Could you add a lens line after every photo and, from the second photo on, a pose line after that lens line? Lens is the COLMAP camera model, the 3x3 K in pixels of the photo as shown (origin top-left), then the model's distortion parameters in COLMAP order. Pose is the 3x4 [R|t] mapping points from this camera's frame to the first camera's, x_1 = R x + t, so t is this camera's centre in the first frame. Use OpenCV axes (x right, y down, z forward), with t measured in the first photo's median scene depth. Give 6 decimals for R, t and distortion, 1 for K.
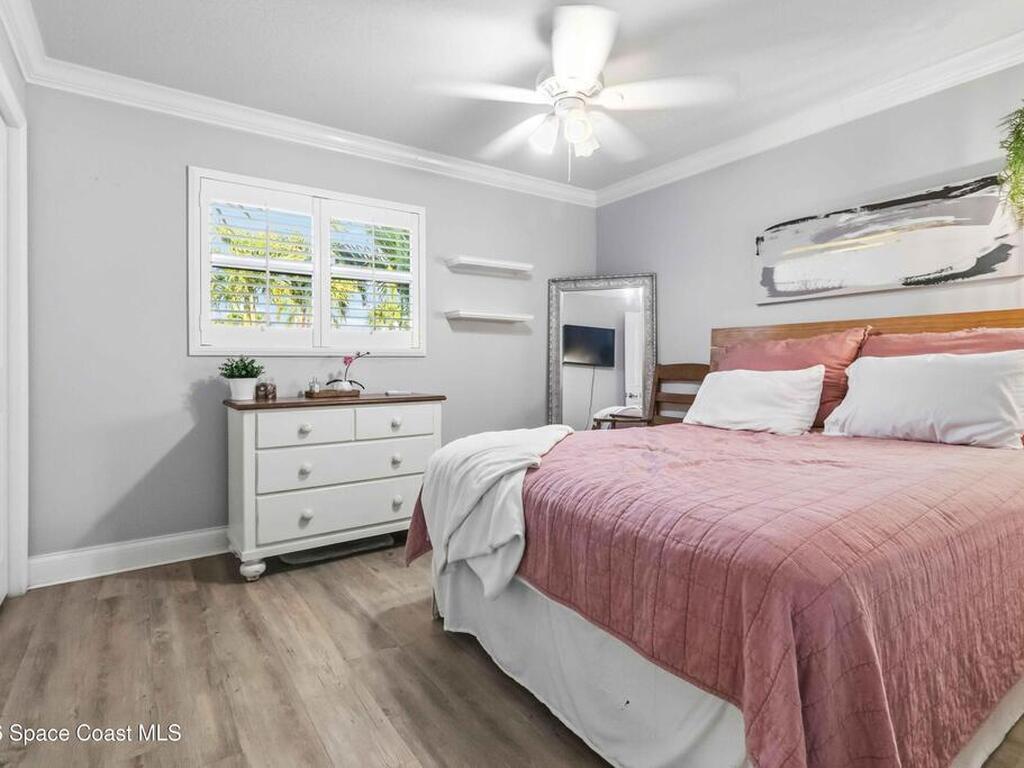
lens RADIAL K [[534.7, 0, 512.0], [0, 534.7, 384.0], [0, 0, 1]] dist [0.000329, -0.000240]
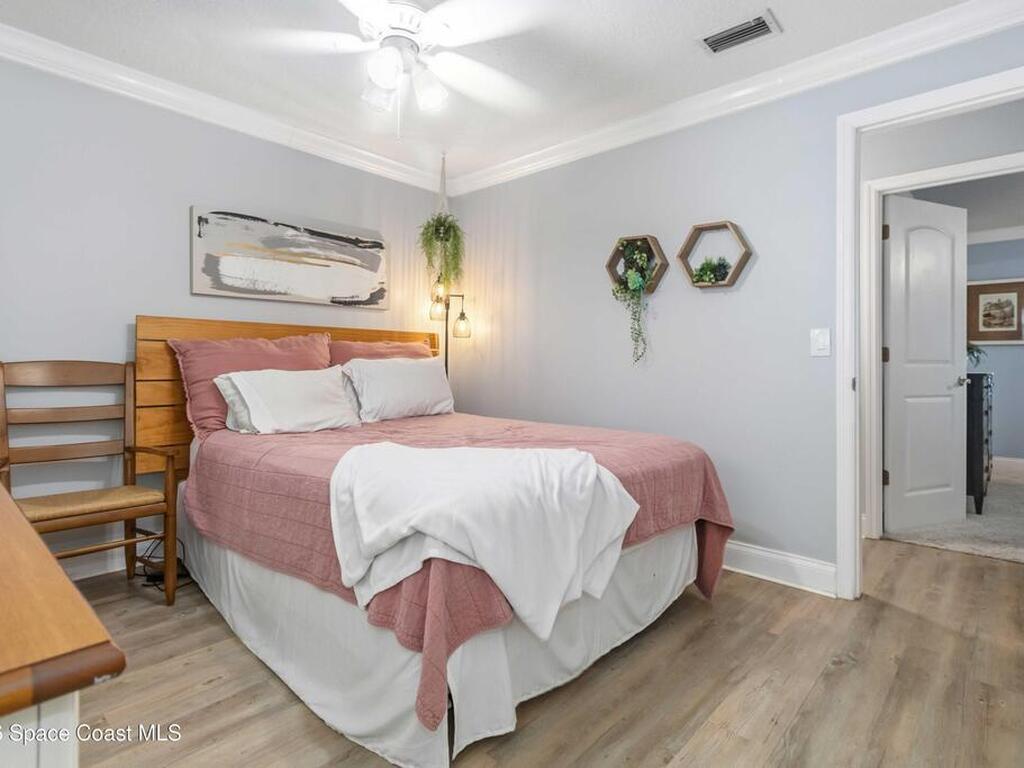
lens RADIAL K [[534.7, 0, 512.0], [0, 534.7, 384.0], [0, 0, 1]] dist [0.000329, -0.000240]
pose [[-0.206894, -0.031803, 0.977846, -0.595727], [0.028578, 0.998849, 0.038532, -0.026272], [-0.977946, 0.035917, -0.205747, 0.823843]]
